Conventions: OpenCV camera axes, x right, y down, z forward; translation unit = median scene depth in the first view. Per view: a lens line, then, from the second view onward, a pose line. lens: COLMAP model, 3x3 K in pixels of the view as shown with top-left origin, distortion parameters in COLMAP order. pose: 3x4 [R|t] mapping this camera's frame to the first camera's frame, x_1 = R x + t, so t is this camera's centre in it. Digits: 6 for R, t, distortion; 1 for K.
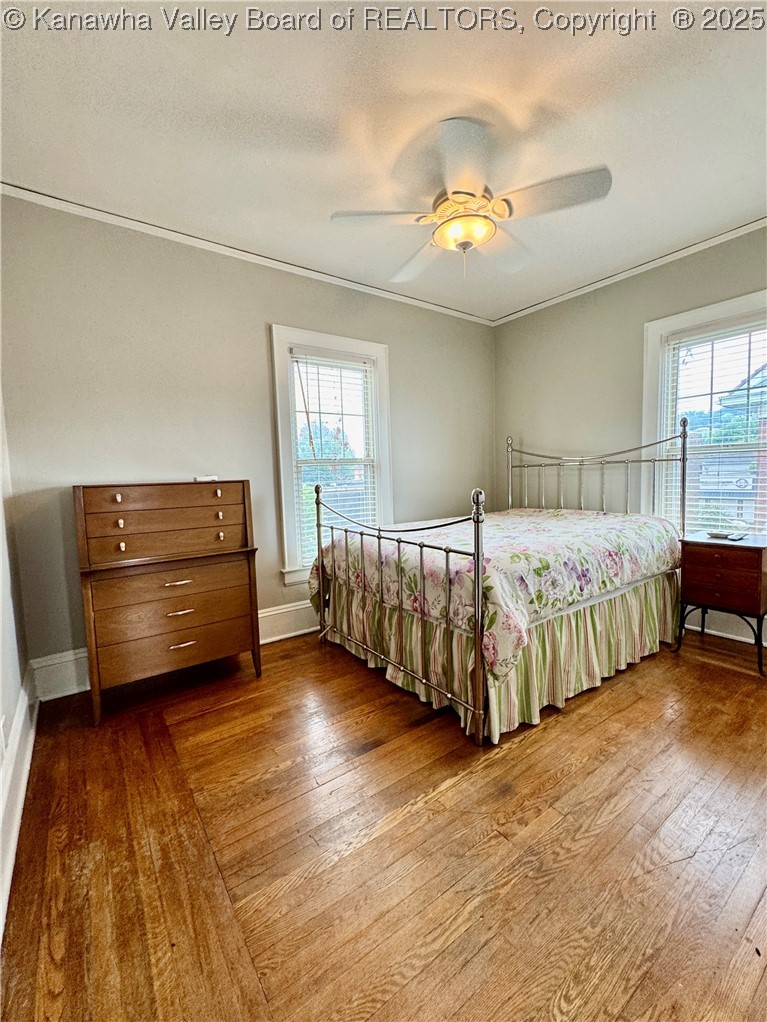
lens RADIAL K [[435.7, 0, 385.9], [0, 435.7, 513.0], [0, 0, 1]] dist [-0.002900, 0.000218]
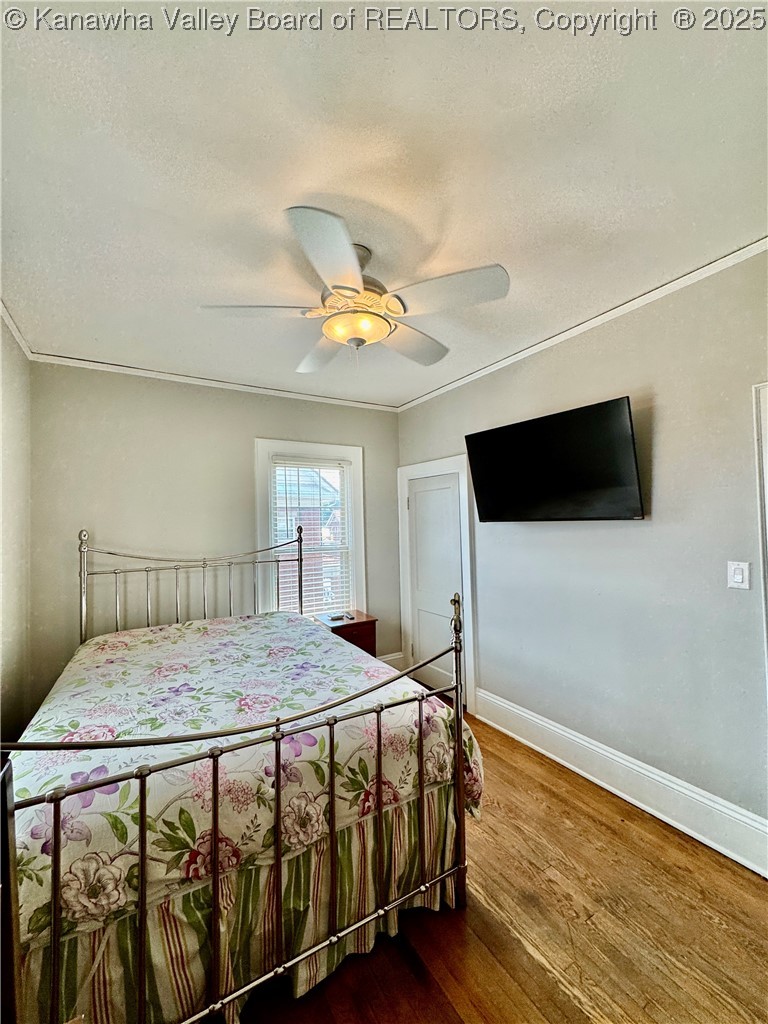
lens RADIAL K [[412.6, 0, 386.5], [0, 412.6, 513.7], [0, 0, 1]] dist [-0.003250, 0.000089]
pose [[0.084611, 0.057256, 0.994768, -0.624138], [0.109582, 0.991757, -0.066403, -0.203339], [-0.990370, 0.114627, 0.077639, 0.907638]]
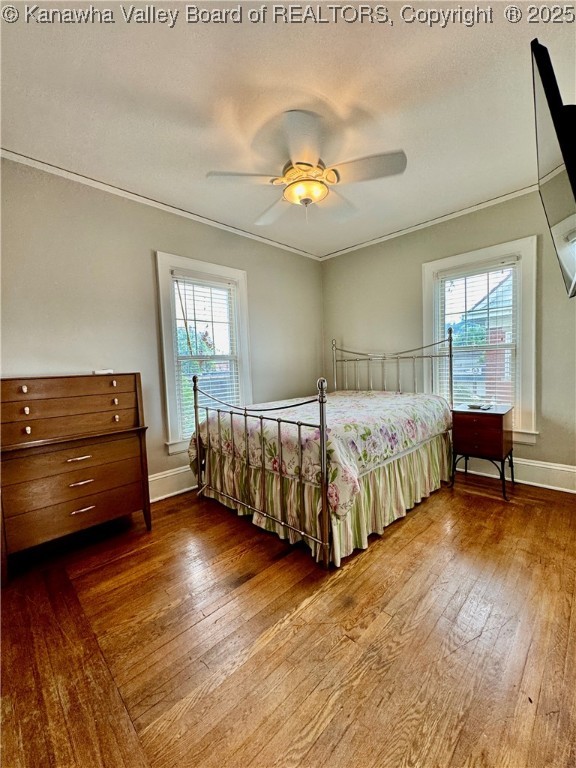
lens RADIAL K [[317.7, 0, 290.2], [0, 317.7, 384.8], [0, 0, 1]] dist [-0.003190, 0.000422]
pose [[0.987200, -0.016001, 0.158682, -0.037654], [0.020659, 0.999402, -0.027745, -0.007637], [-0.158143, 0.030668, 0.986940, 0.033324]]
